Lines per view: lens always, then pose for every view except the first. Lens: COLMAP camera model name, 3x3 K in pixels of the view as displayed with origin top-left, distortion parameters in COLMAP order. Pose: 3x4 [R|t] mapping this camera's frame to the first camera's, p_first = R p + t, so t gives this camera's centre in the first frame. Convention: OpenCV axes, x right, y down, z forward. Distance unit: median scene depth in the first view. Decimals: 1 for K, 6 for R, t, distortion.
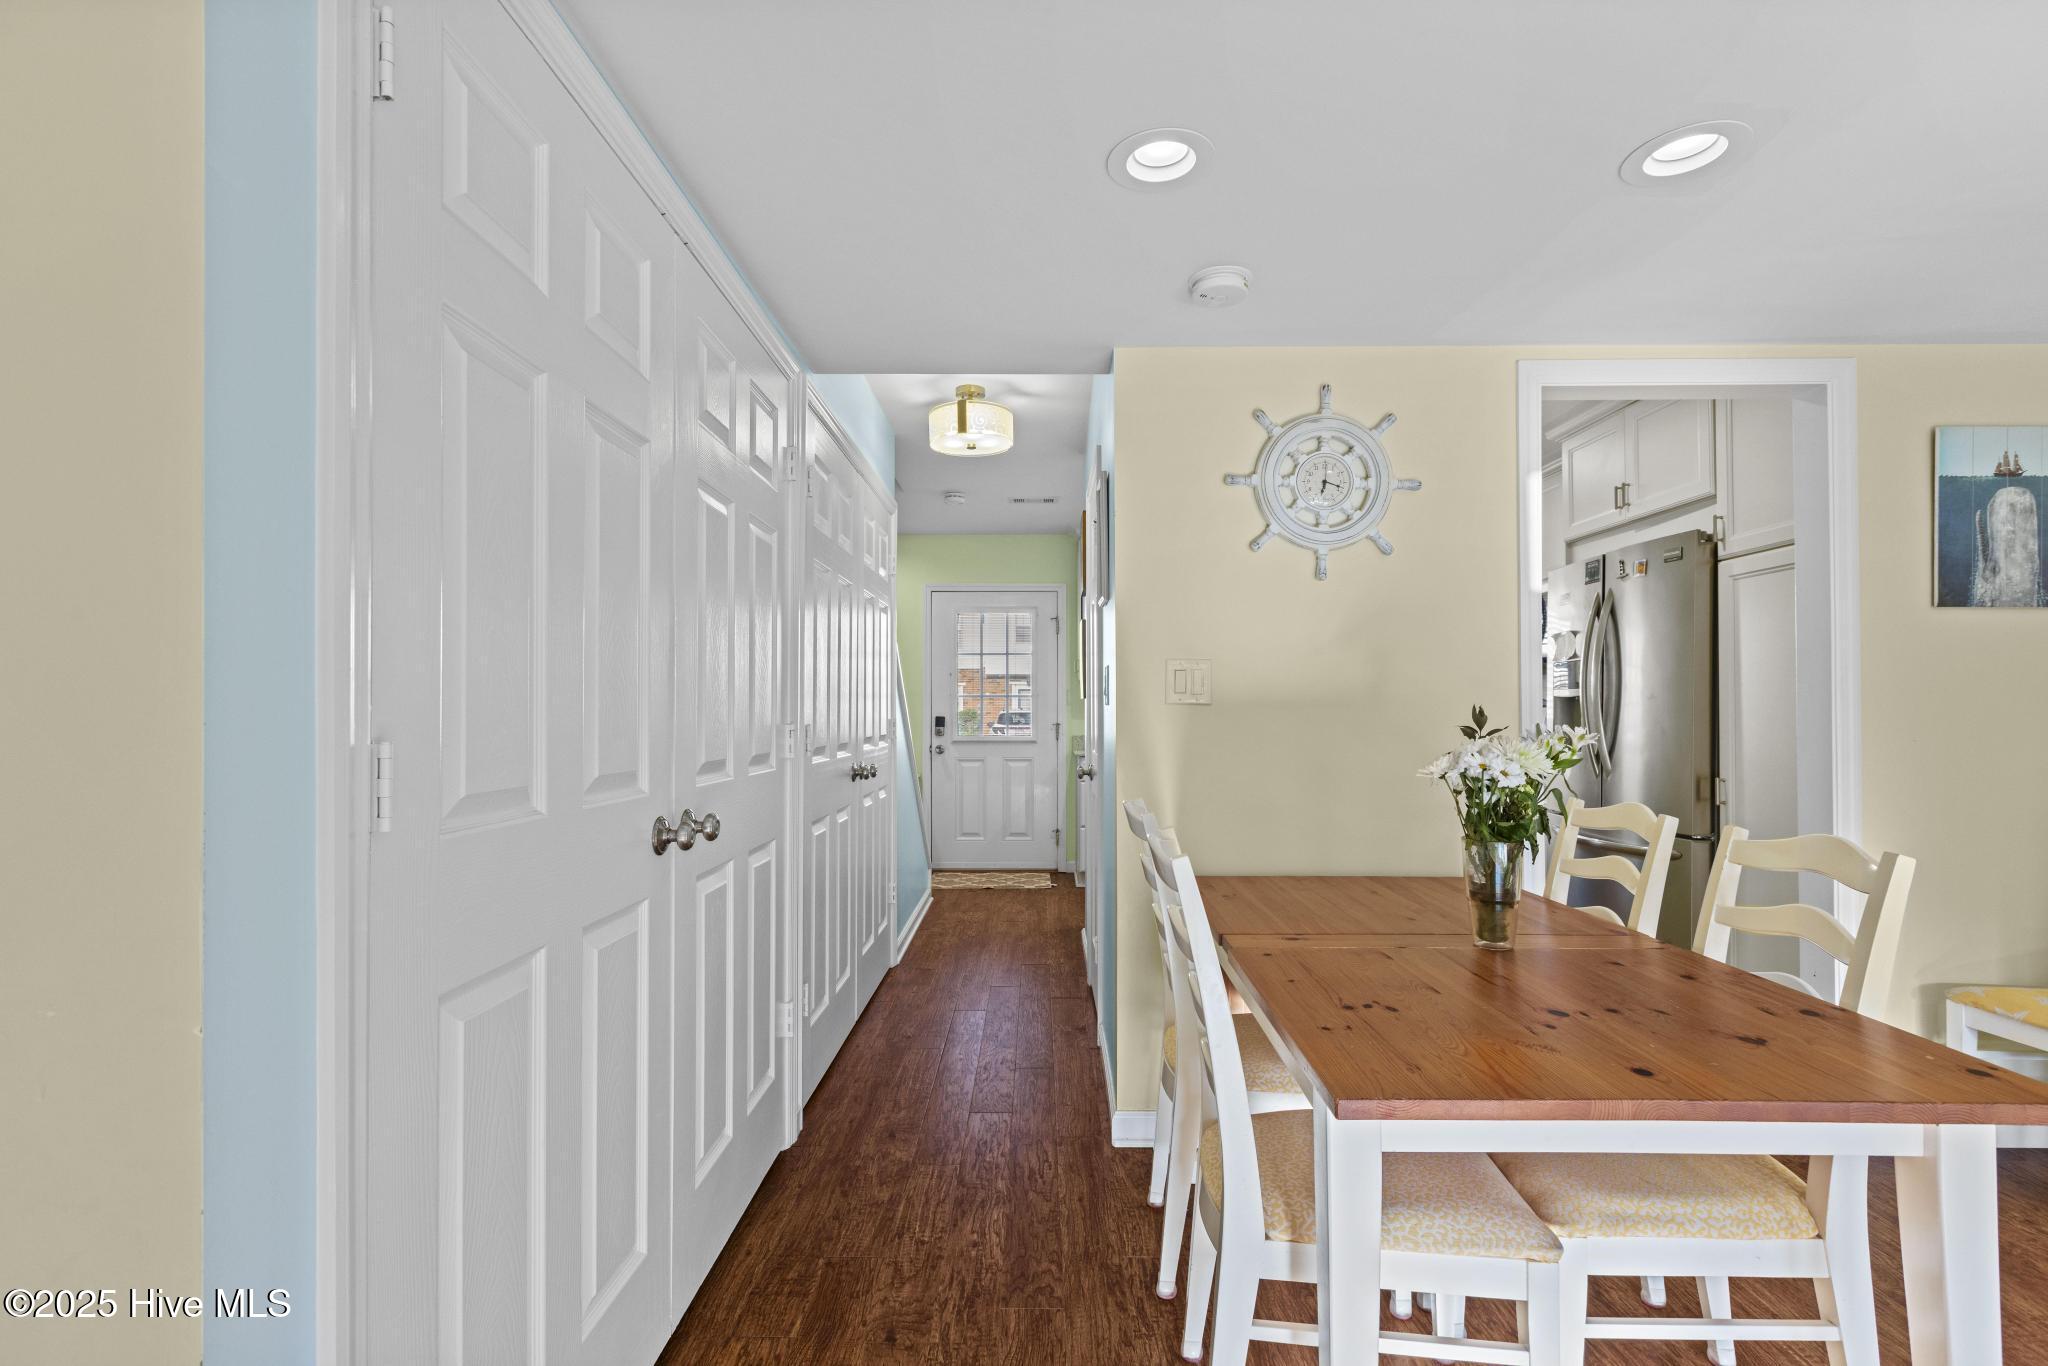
lens RADIAL K [[921.0, 0, 1020.7], [0, 921.0, 703.5], [0, 0, 1]] dist [-0.001239, 0.000735]
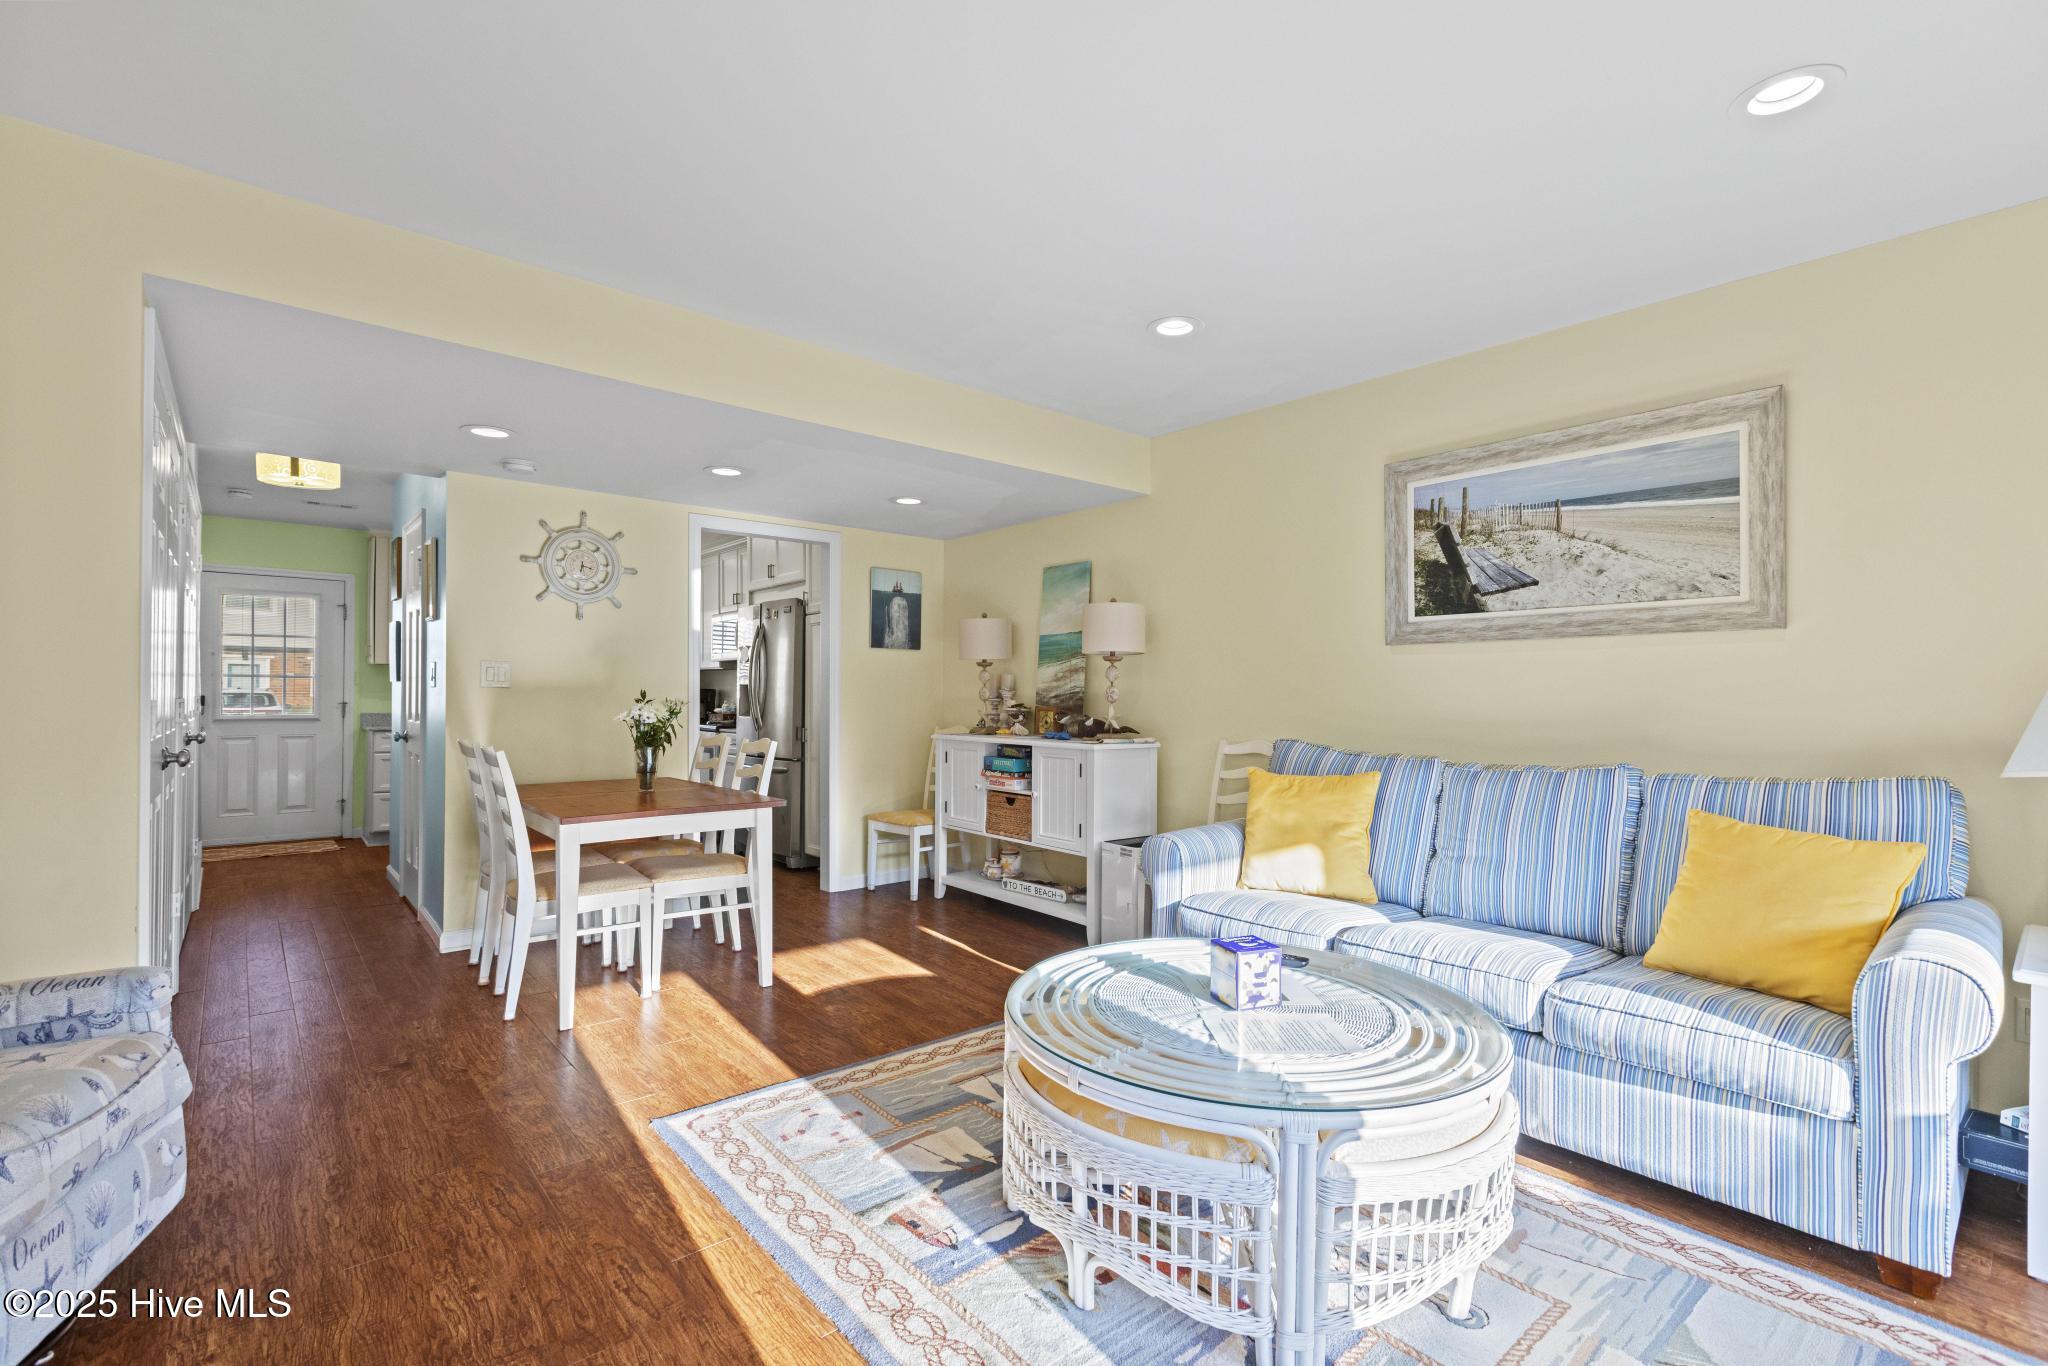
lens RADIAL K [[921.0, 0, 1028.7], [0, 921.0, 684.9], [0, 0, 1]] dist [-0.001239, 0.000735]
pose [[0.745306, 0.010172, 0.666645, -0.247073], [-0.010033, 0.999942, -0.004041, -0.008387], [-0.666647, -0.003677, 0.745364, -1.048705]]
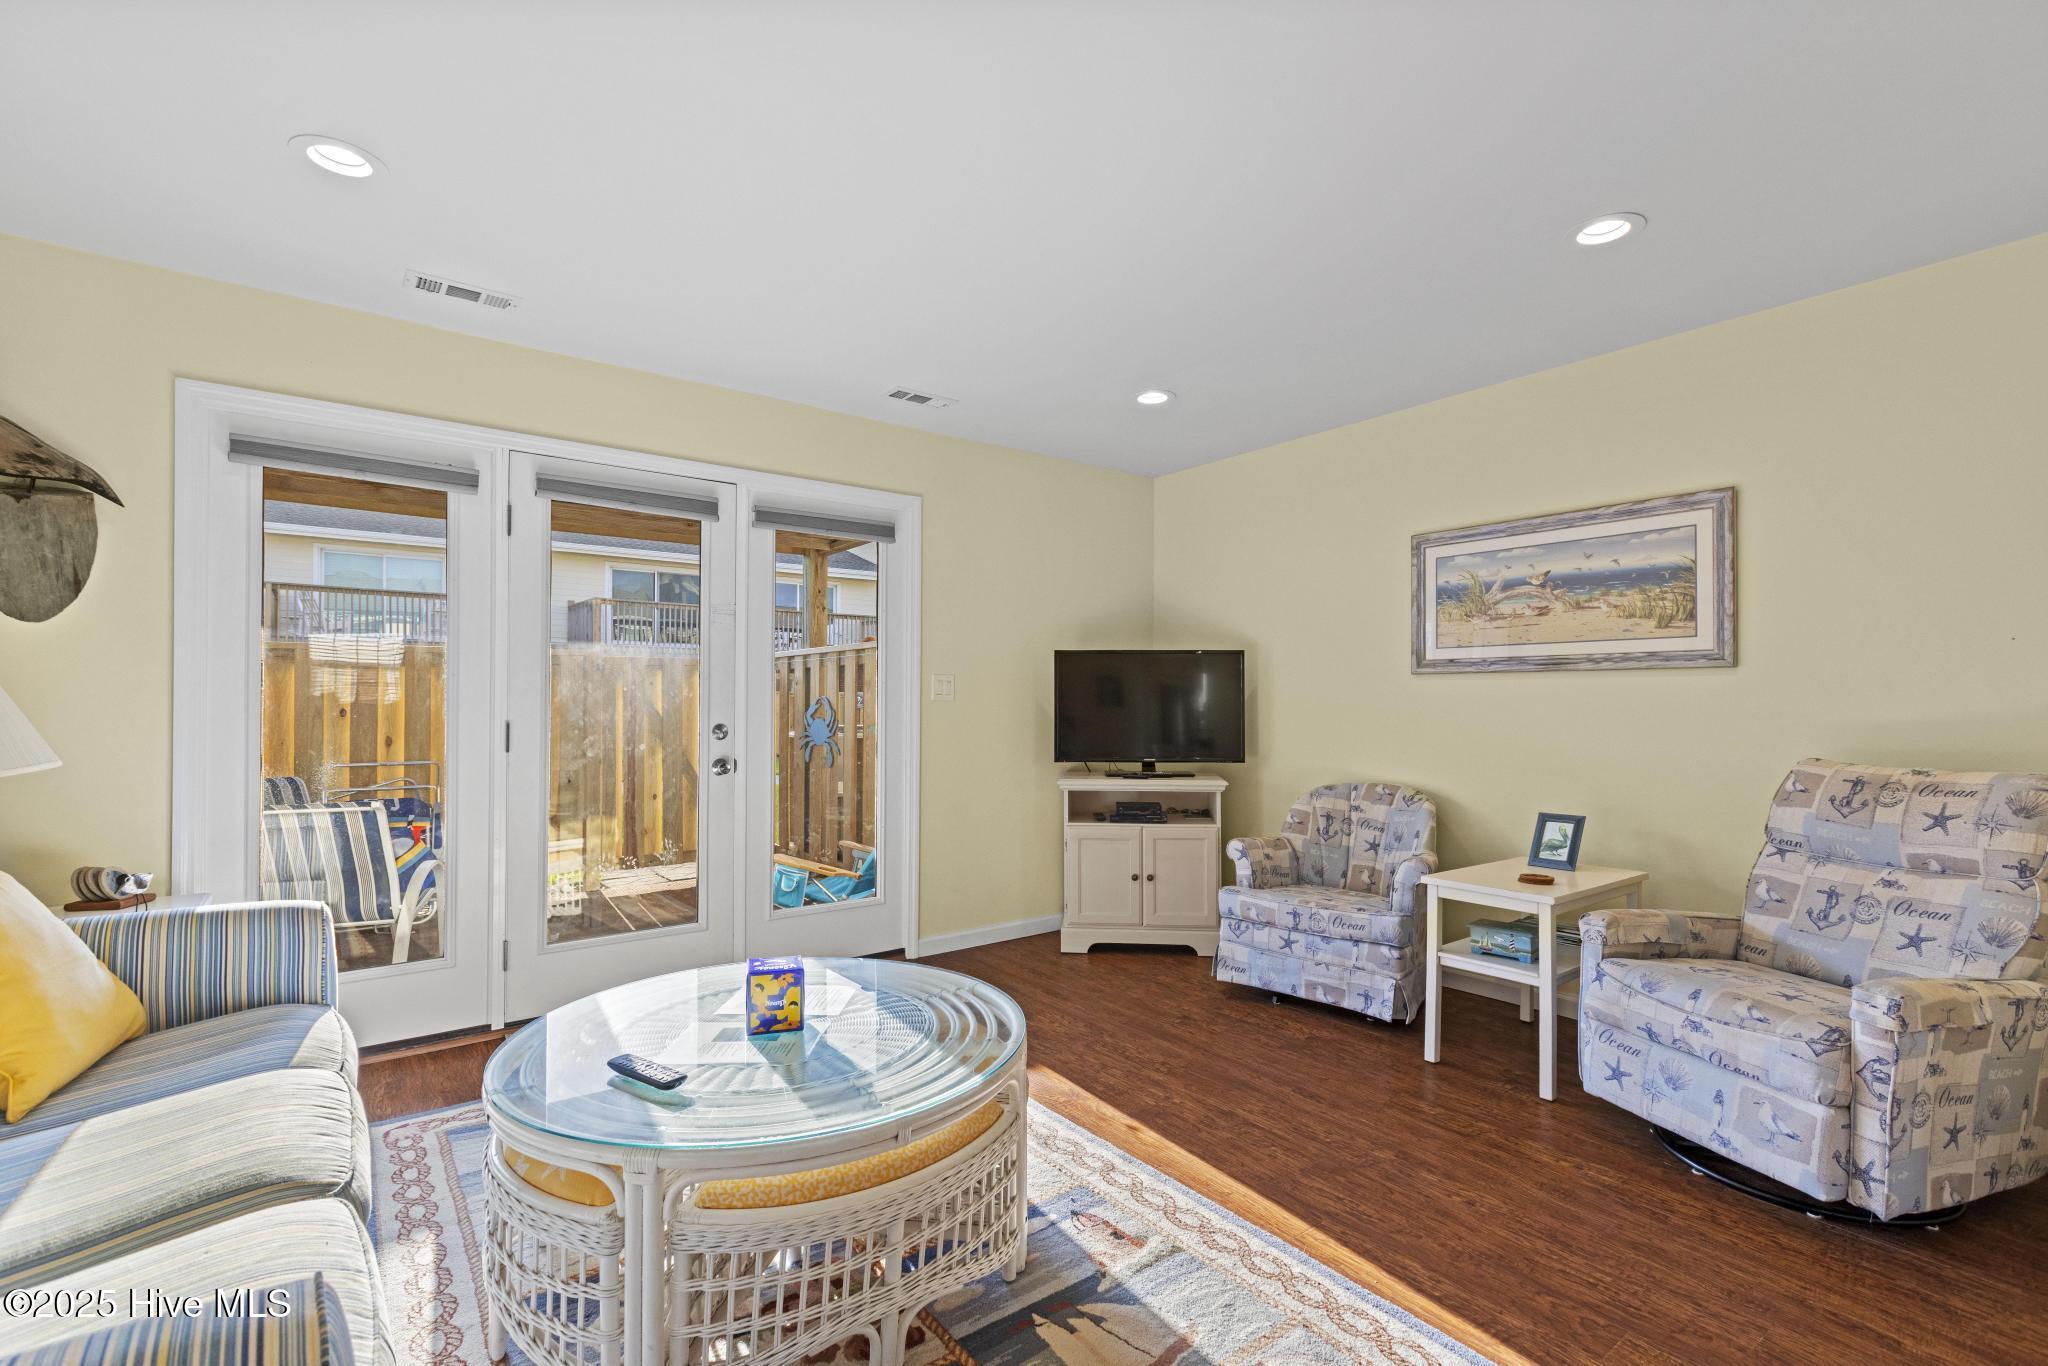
lens RADIAL K [[921.0, 0, 1035.7], [0, 921.0, 701.3], [0, 0, 1]] dist [-0.001239, 0.000735]
pose [[-0.775914, -0.004334, -0.630824, 0.905728], [0.000963, 0.999967, -0.008054, 0.001434], [0.630839, -0.006856, -0.775884, 0.345880]]
